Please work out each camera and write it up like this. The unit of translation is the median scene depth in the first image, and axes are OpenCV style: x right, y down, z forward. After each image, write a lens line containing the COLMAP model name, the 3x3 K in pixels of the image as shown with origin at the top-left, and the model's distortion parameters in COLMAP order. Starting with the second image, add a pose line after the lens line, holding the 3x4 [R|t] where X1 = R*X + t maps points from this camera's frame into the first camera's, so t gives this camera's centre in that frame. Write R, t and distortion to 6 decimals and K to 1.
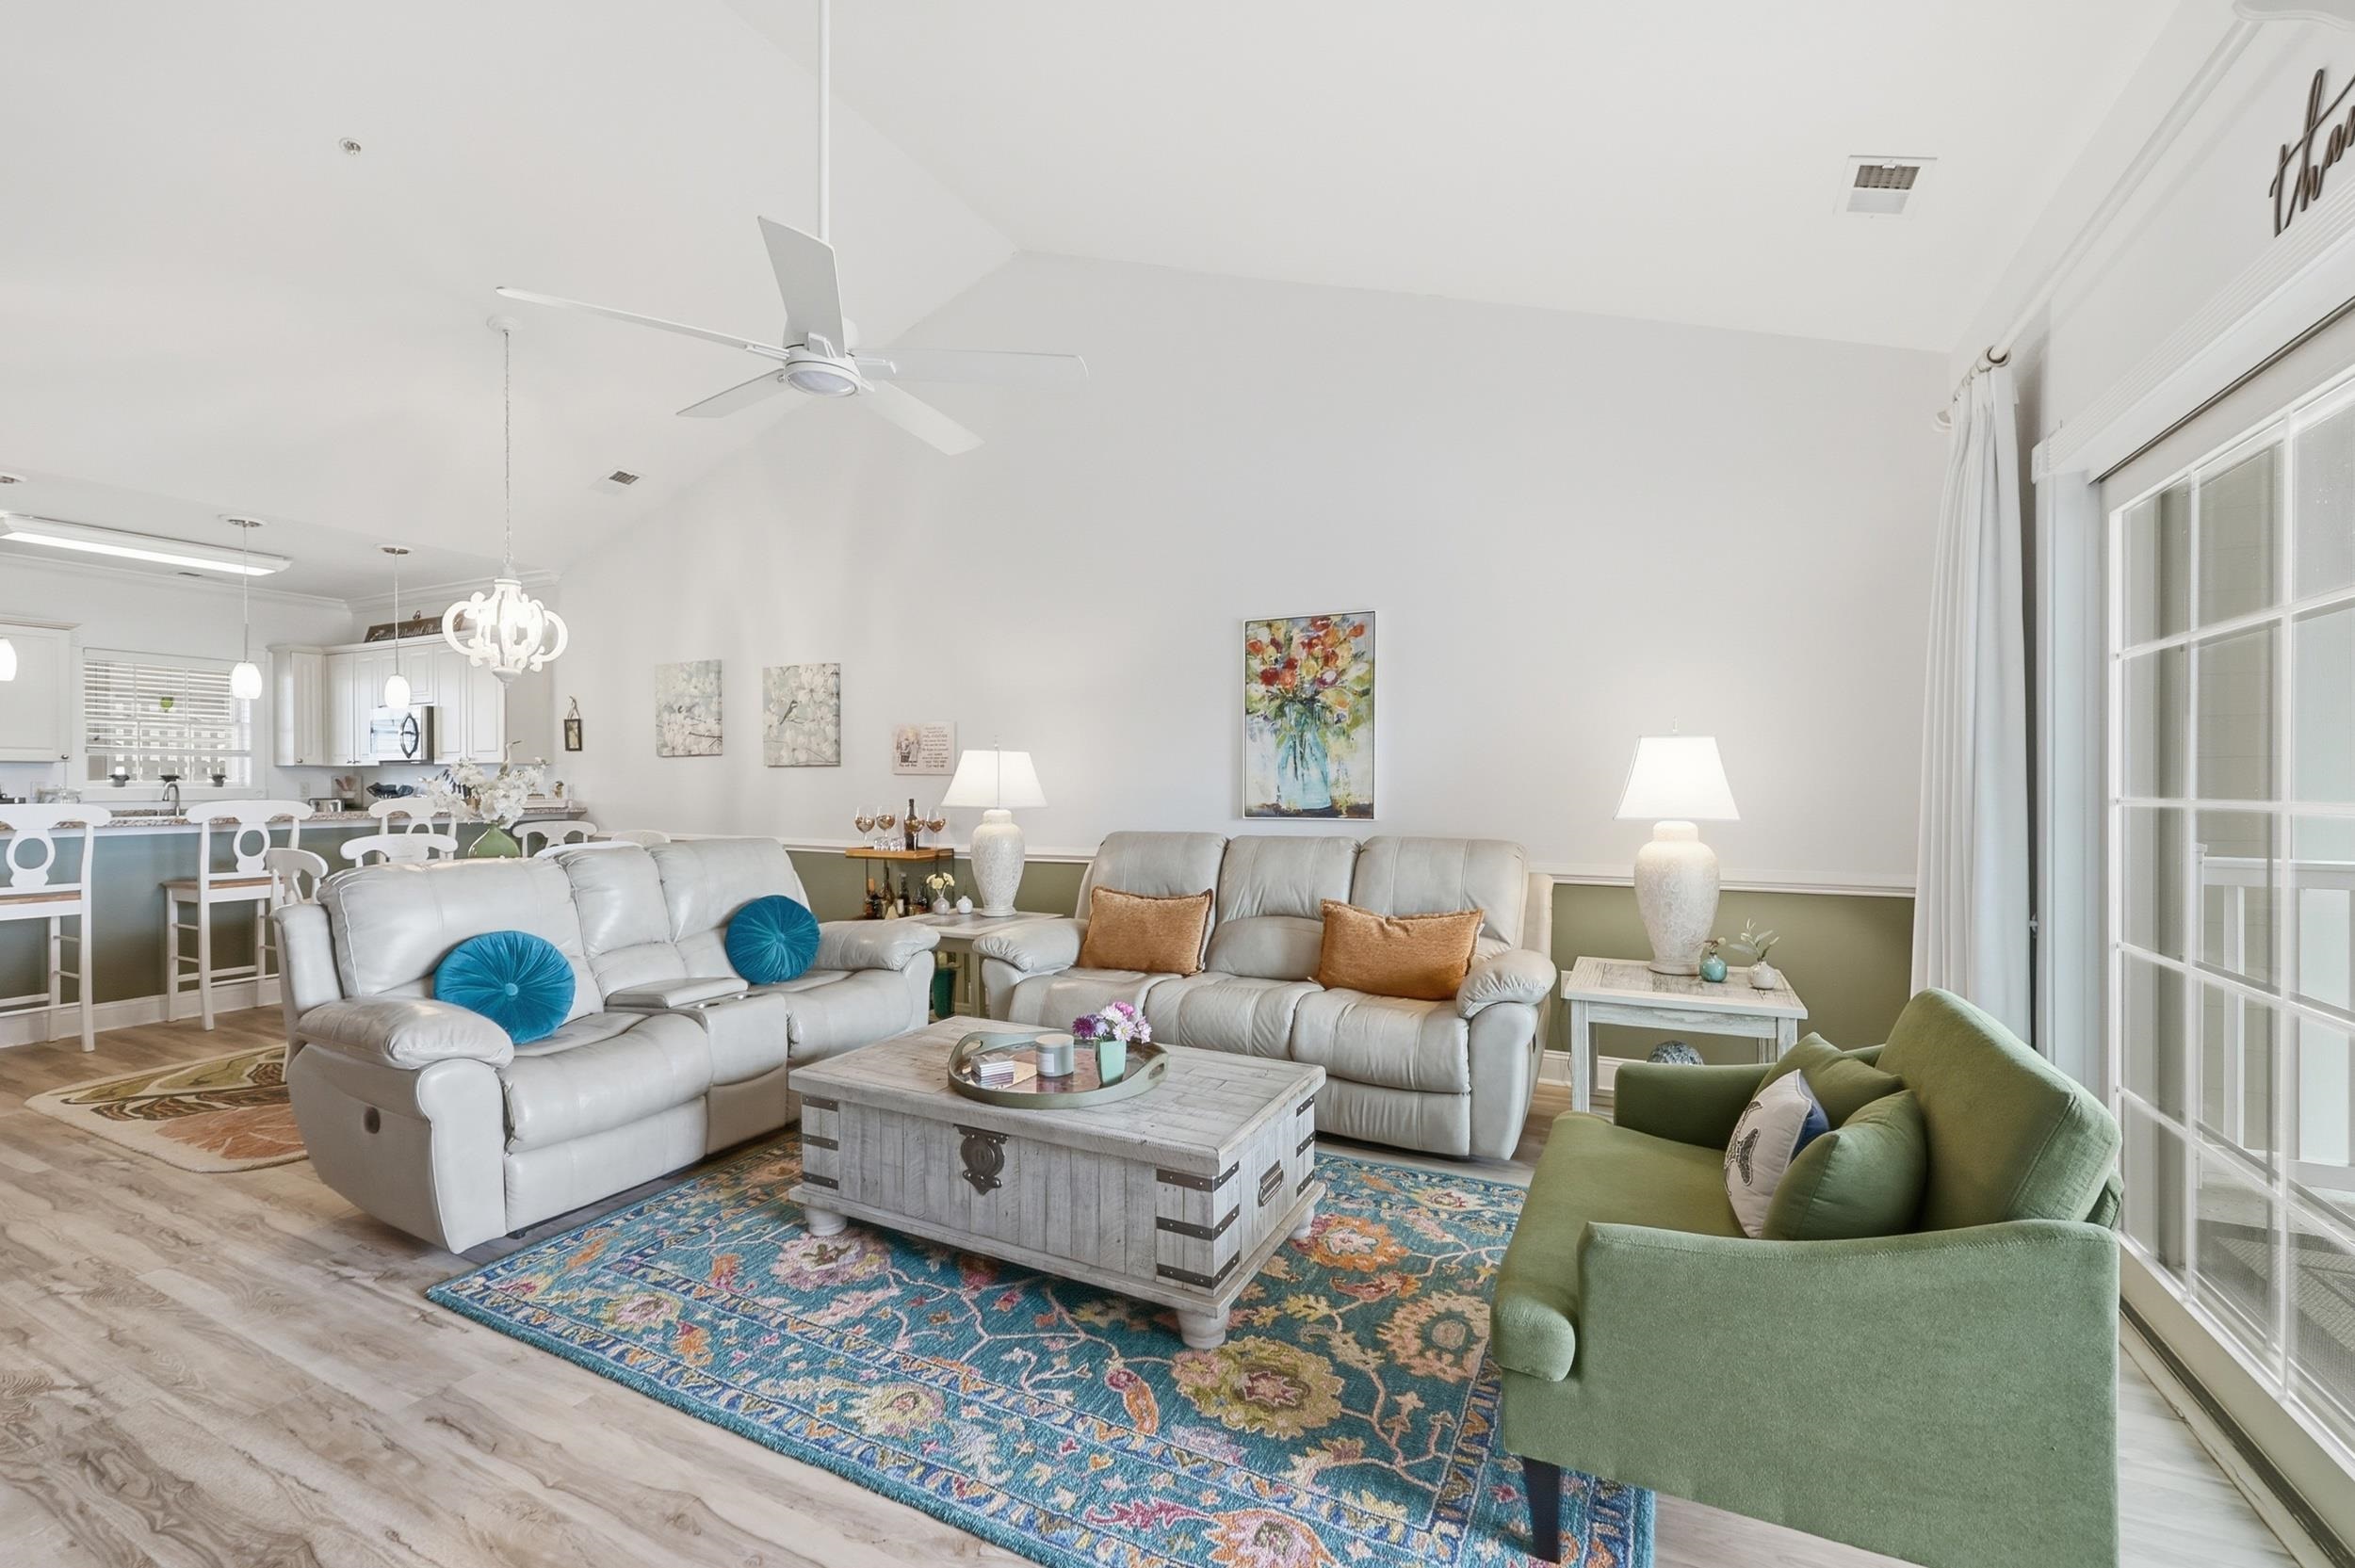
lens RADIAL K [[960.1, 0, 1177.5], [0, 960.1, 784.0], [0, 0, 1]] dist [0.001337, -0.000143]
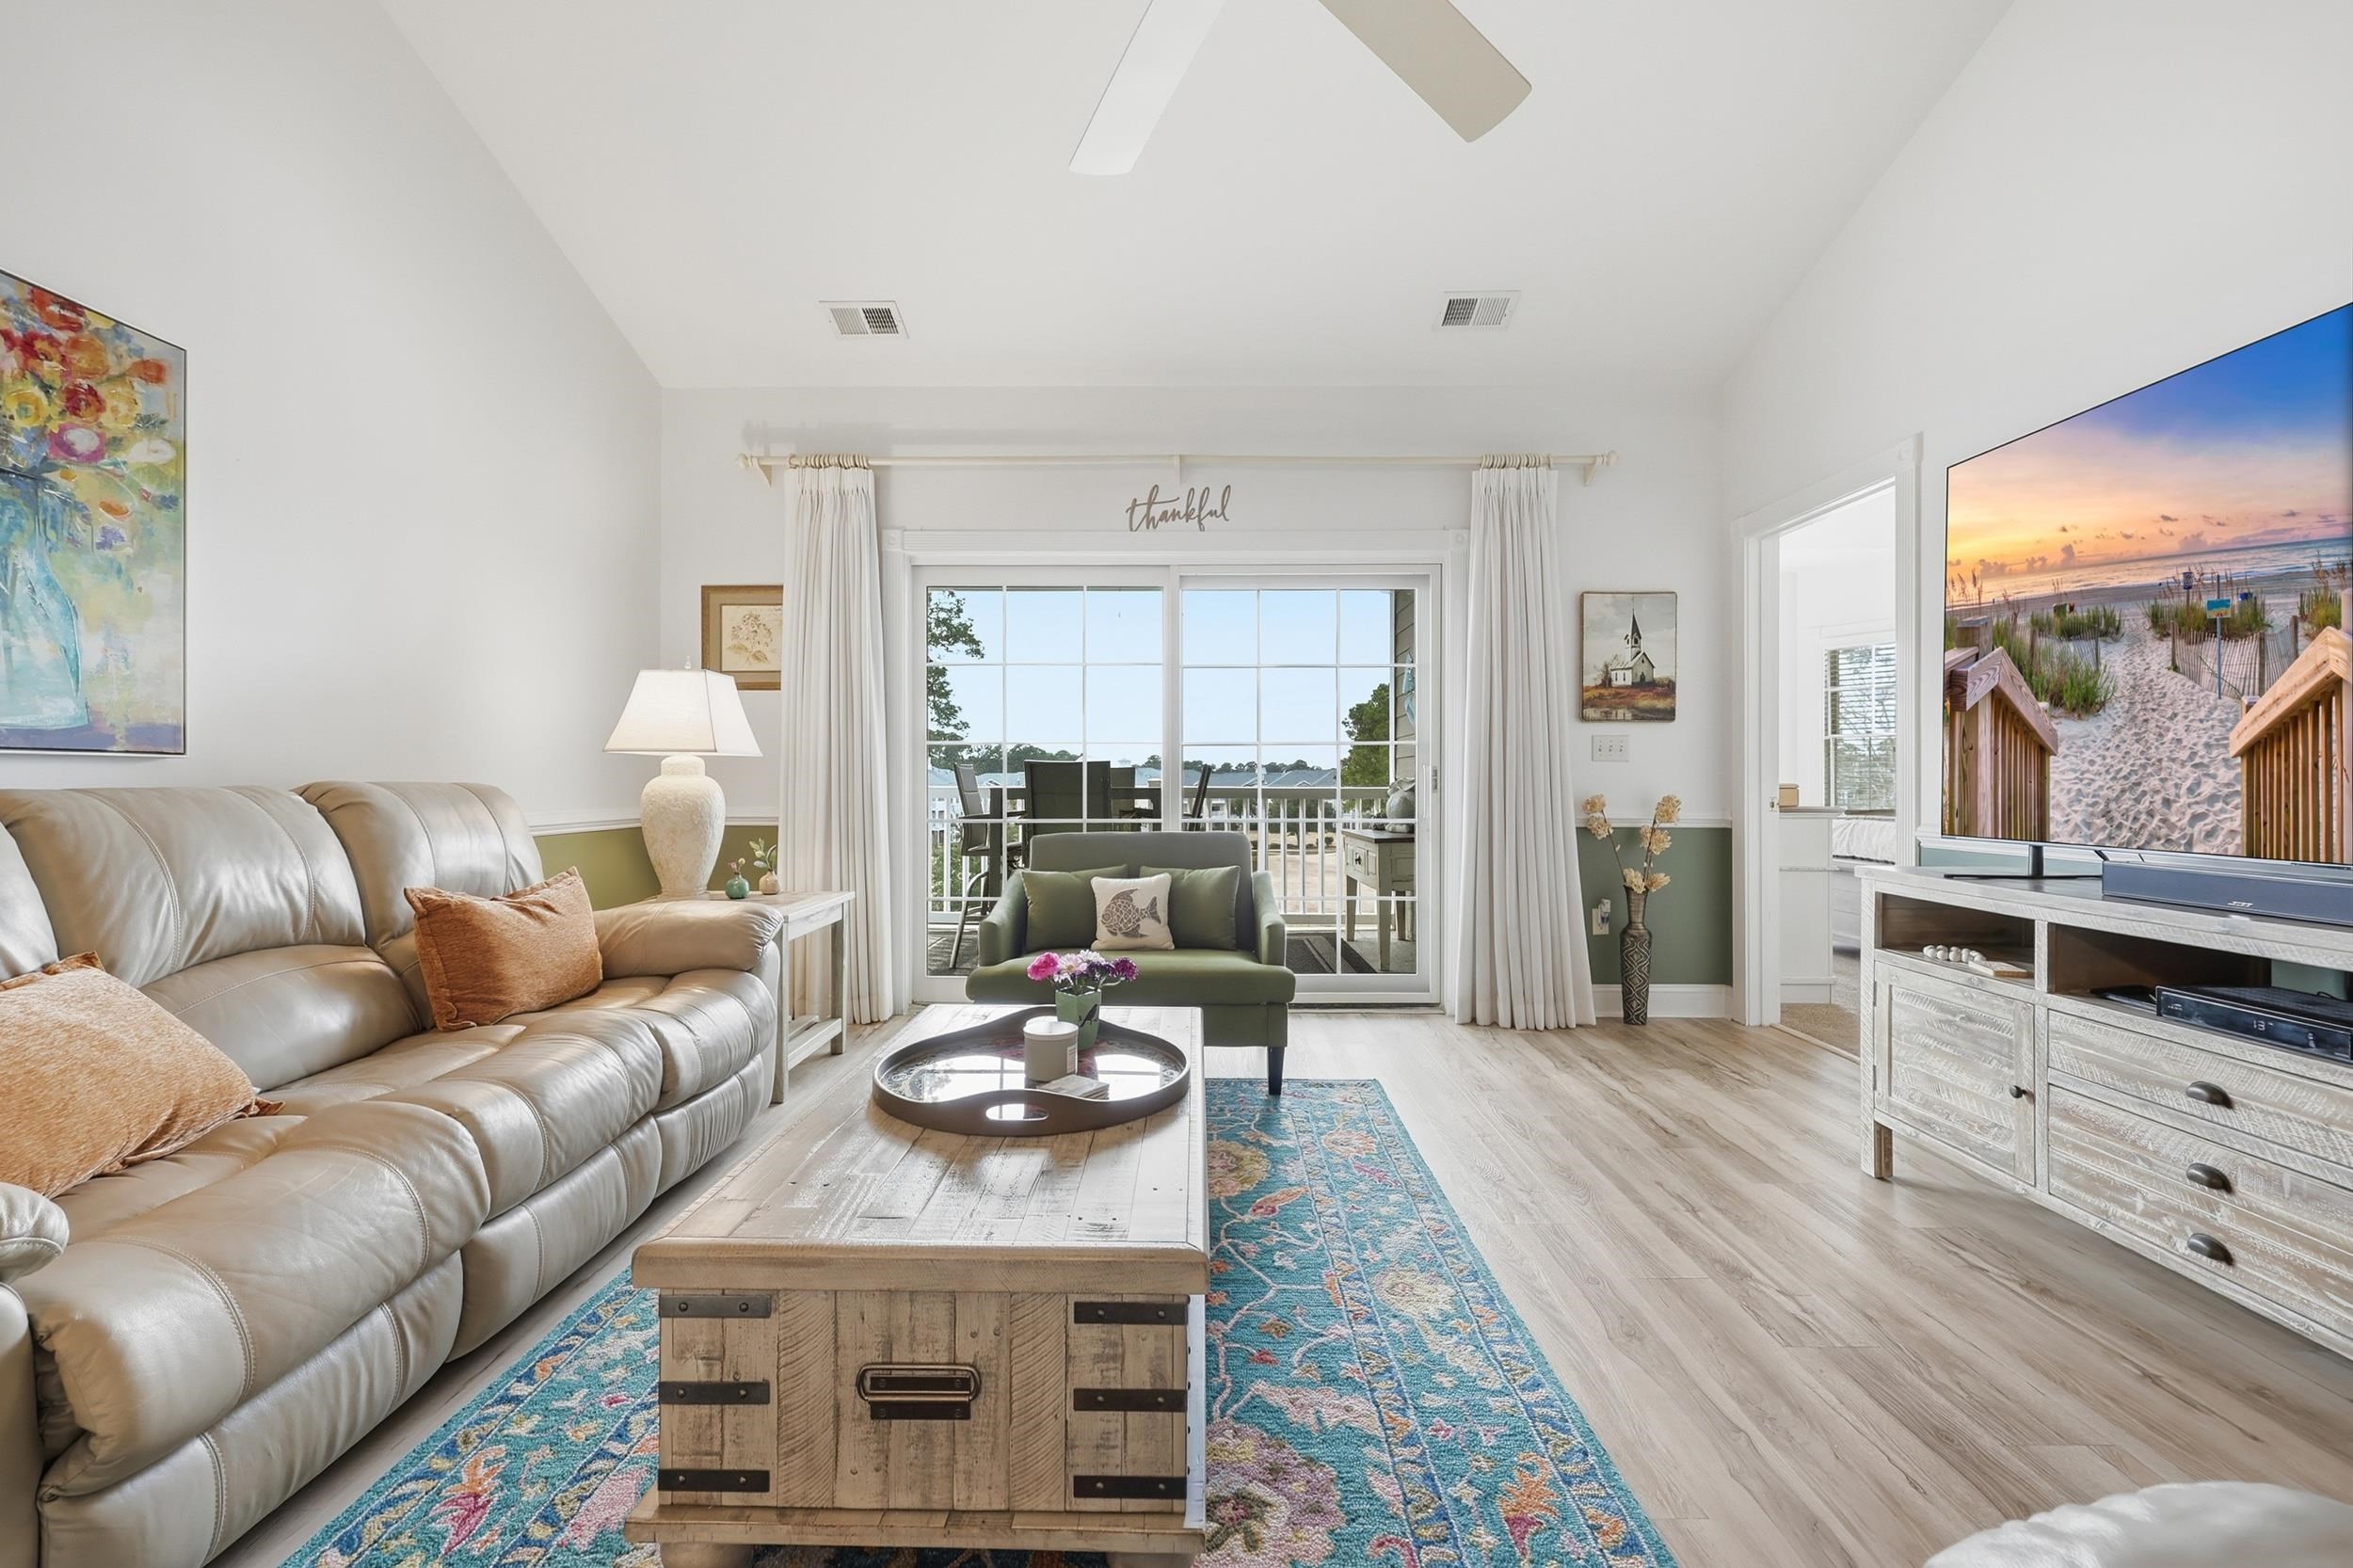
lens RADIAL K [[971.0, 0, 1183.1], [0, 971.0, 779.7], [0, 0, 1]] dist [-0.000609, 0.000051]
pose [[-0.442419, 0.002341, 0.896805, -0.492205], [-0.000592, 0.999996, -0.002902, 0.050793], [-0.896808, -0.001815, -0.442416, 0.745052]]
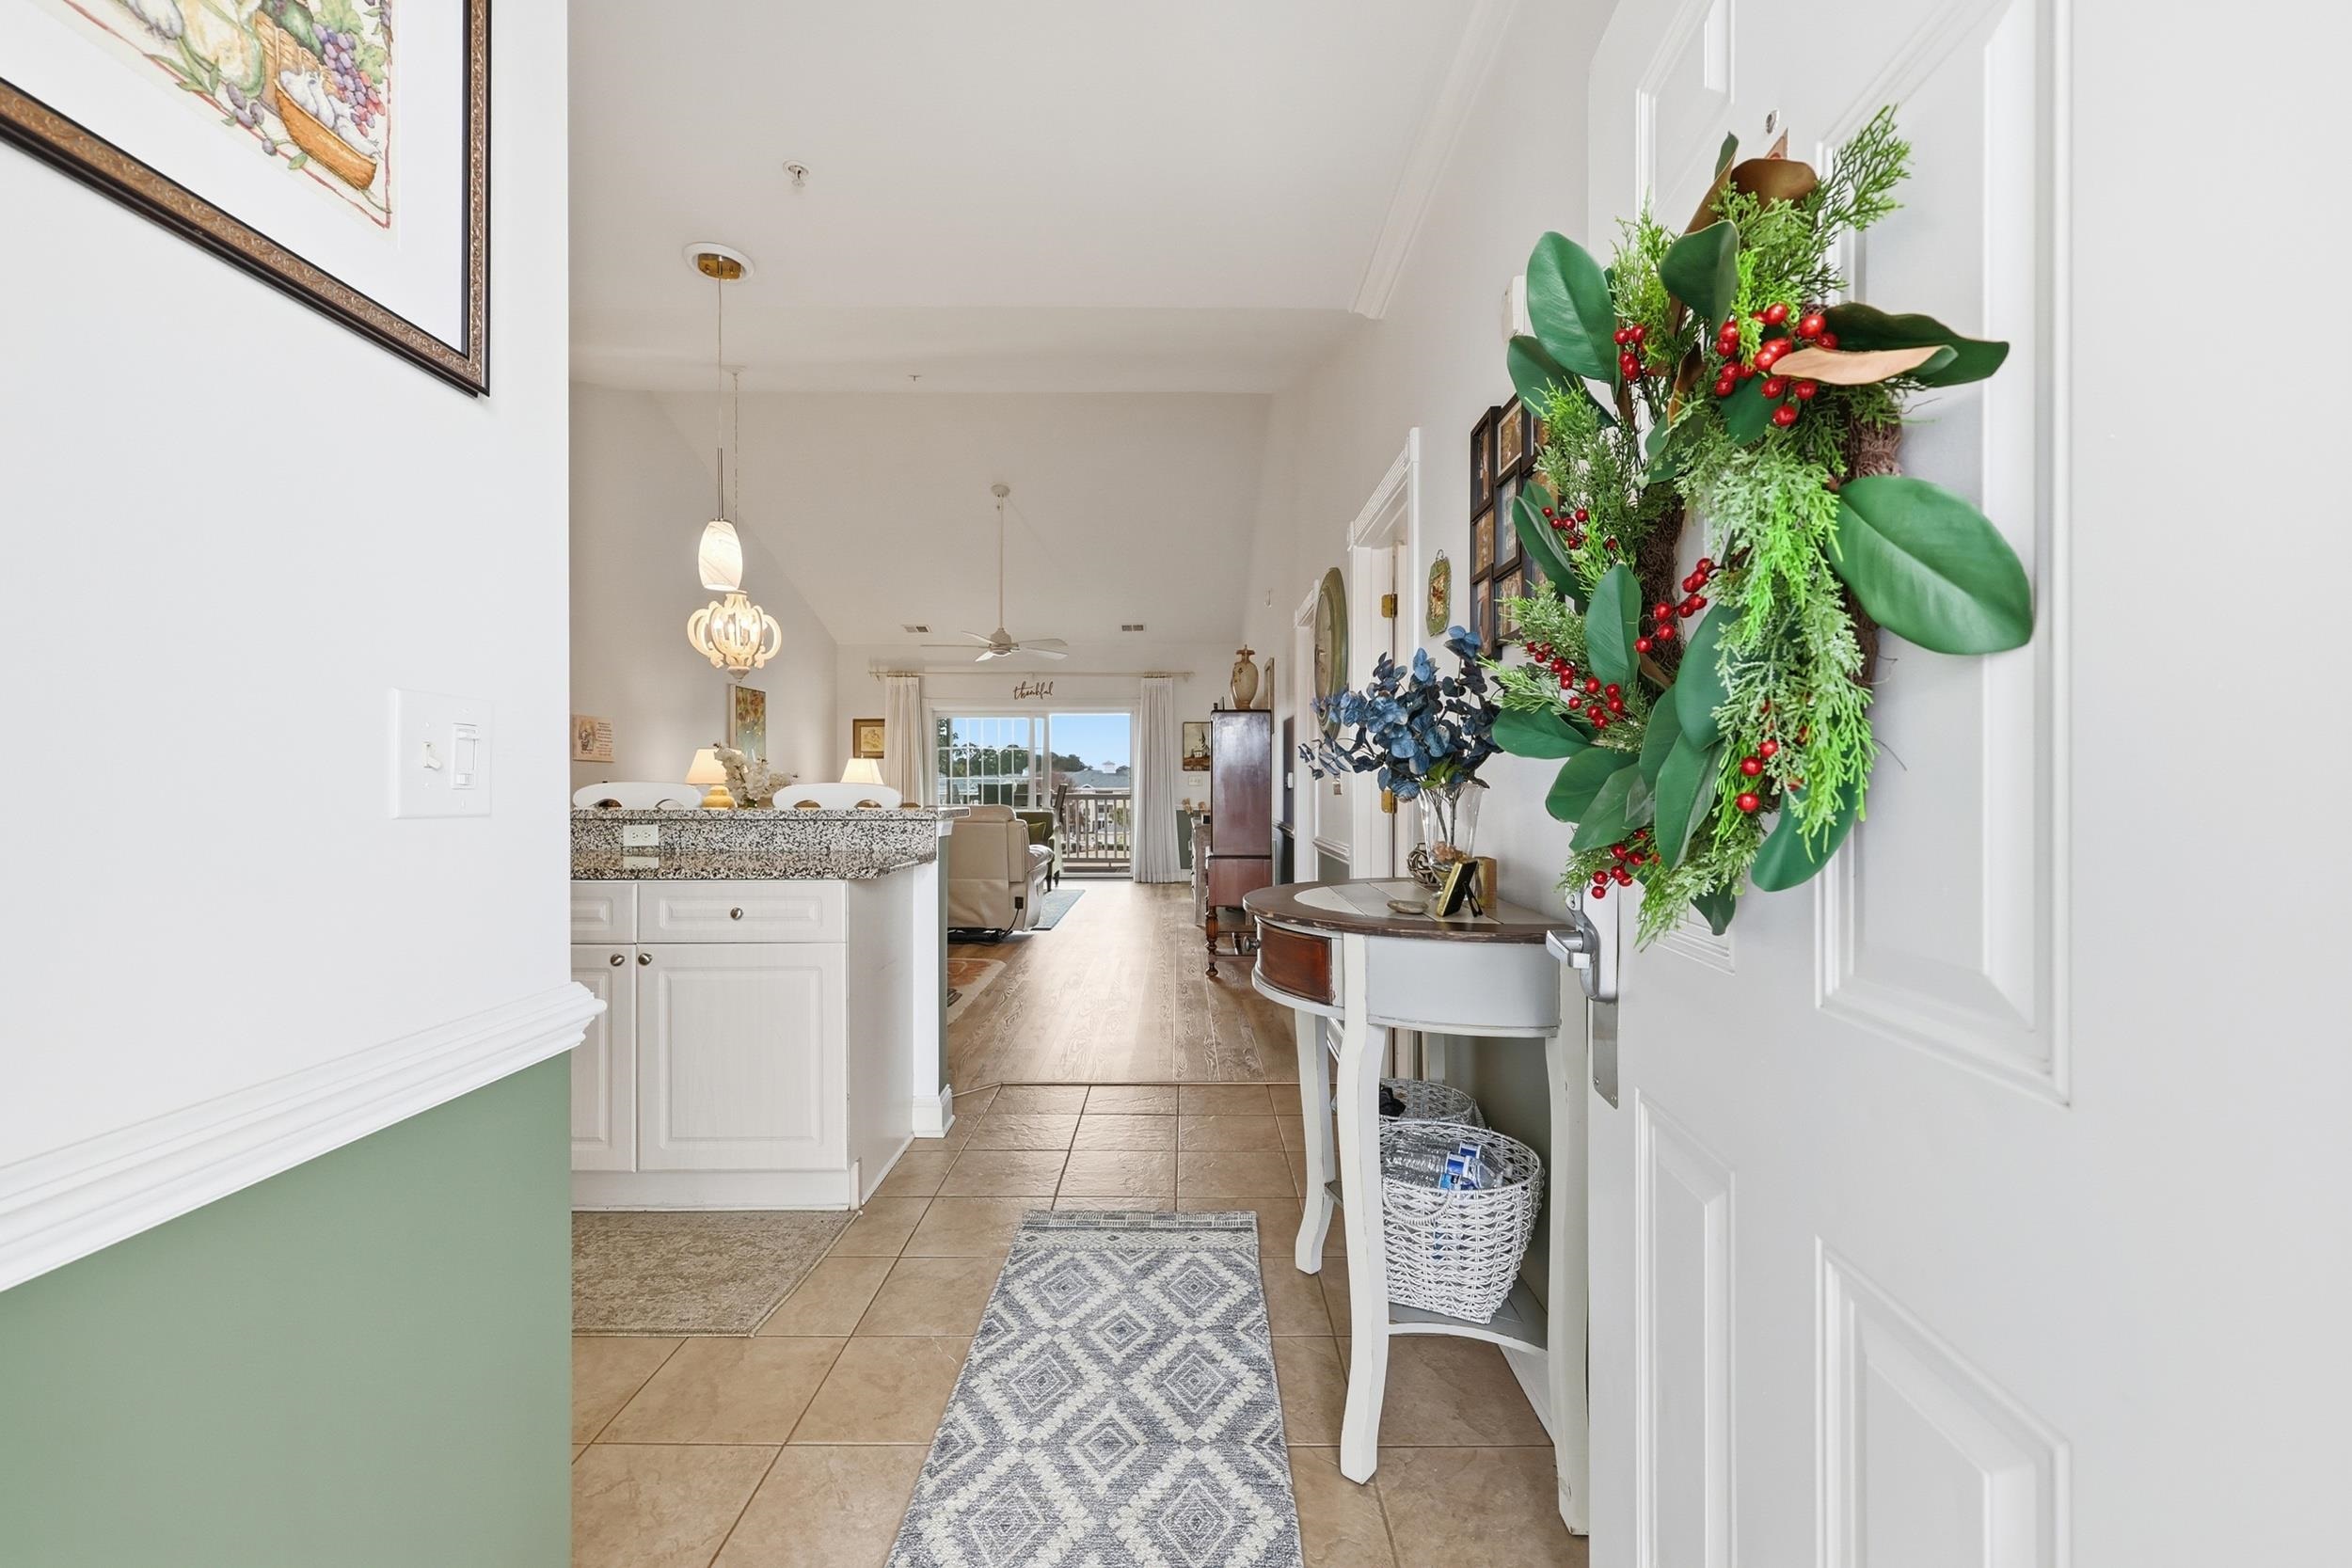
lens RADIAL K [[958.9, 0, 1176.0], [0, 958.9, 784.0], [0, 0, 1]] dist [0.001337, -0.000143]
pose [[-0.448911, 0.007421, 0.893546, -2.086187], [-0.000178, 0.999965, -0.008394, 0.046437], [-0.893577, -0.003927, -0.448893, 1.129301]]
